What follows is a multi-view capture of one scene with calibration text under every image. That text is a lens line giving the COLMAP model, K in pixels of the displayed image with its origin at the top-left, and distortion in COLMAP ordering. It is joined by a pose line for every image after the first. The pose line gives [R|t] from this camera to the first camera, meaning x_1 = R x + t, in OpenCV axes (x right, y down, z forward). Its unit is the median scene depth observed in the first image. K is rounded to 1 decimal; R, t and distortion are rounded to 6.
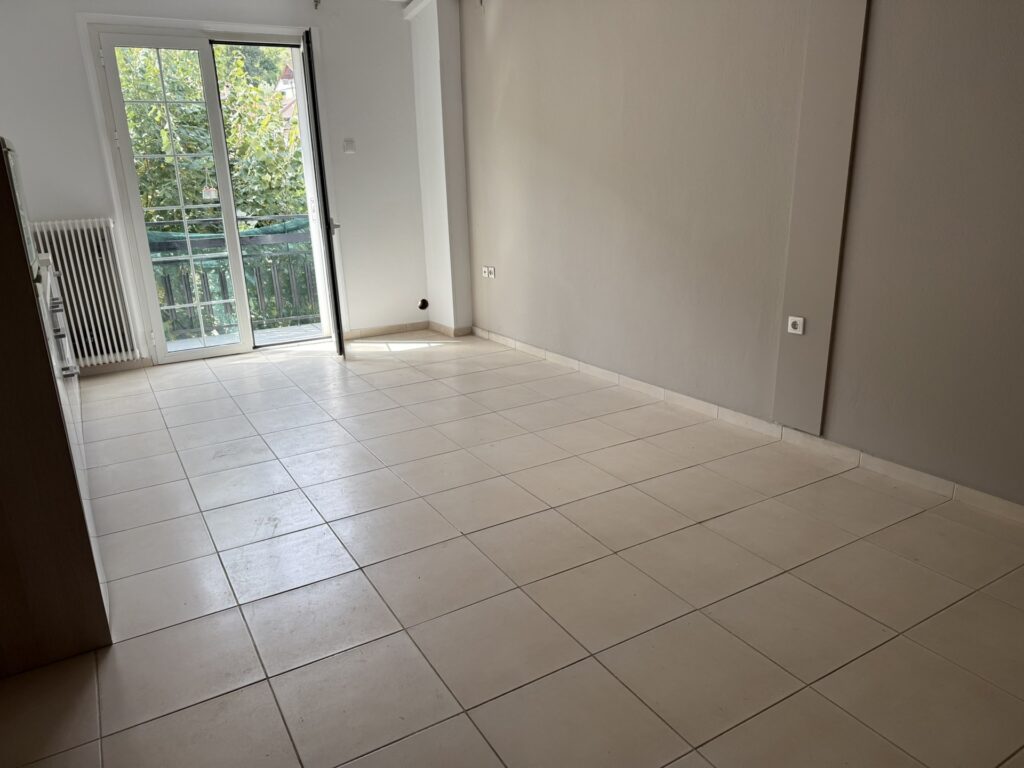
lens RADIAL K [[713.6, 0, 520.6], [0, 713.6, 390.7], [0, 0, 1]] dist [0.052096, -0.065013]
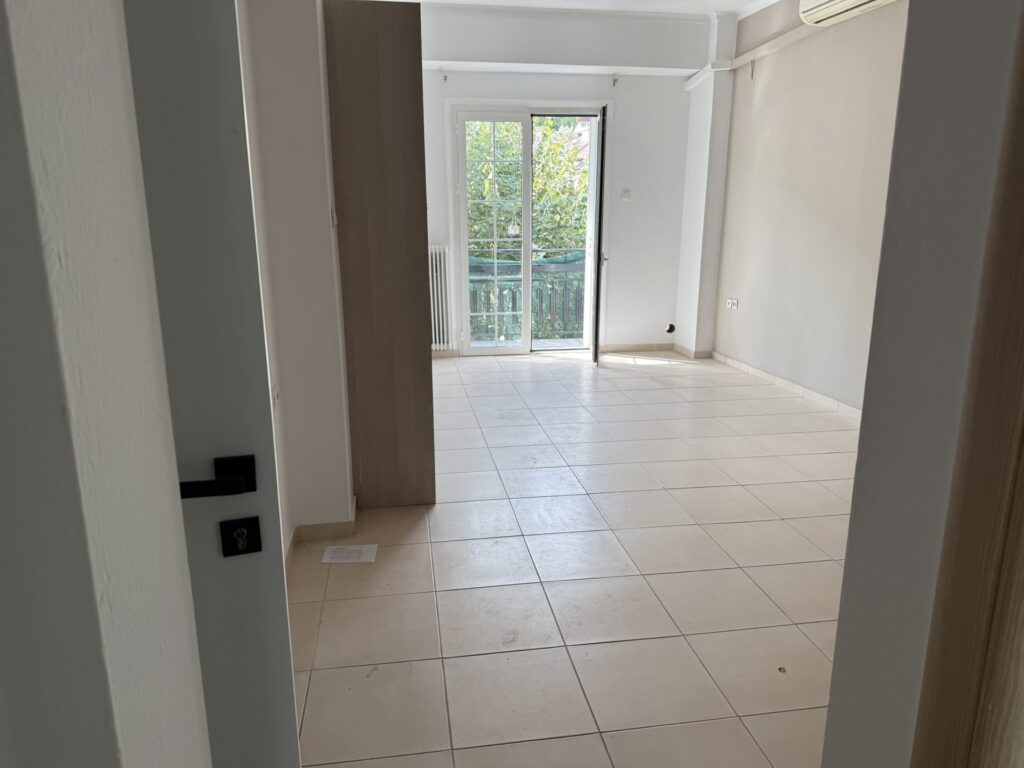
lens RADIAL K [[713.6, 0, 497.2], [0, 713.6, 386.2], [0, 0, 1]] dist [0.052096, -0.065013]
pose [[0.919390, 0.113514, -0.376613, 0.061476], [-0.132628, 0.990847, -0.025126, 0.045281], [0.370314, 0.073050, 0.926030, -0.201068]]
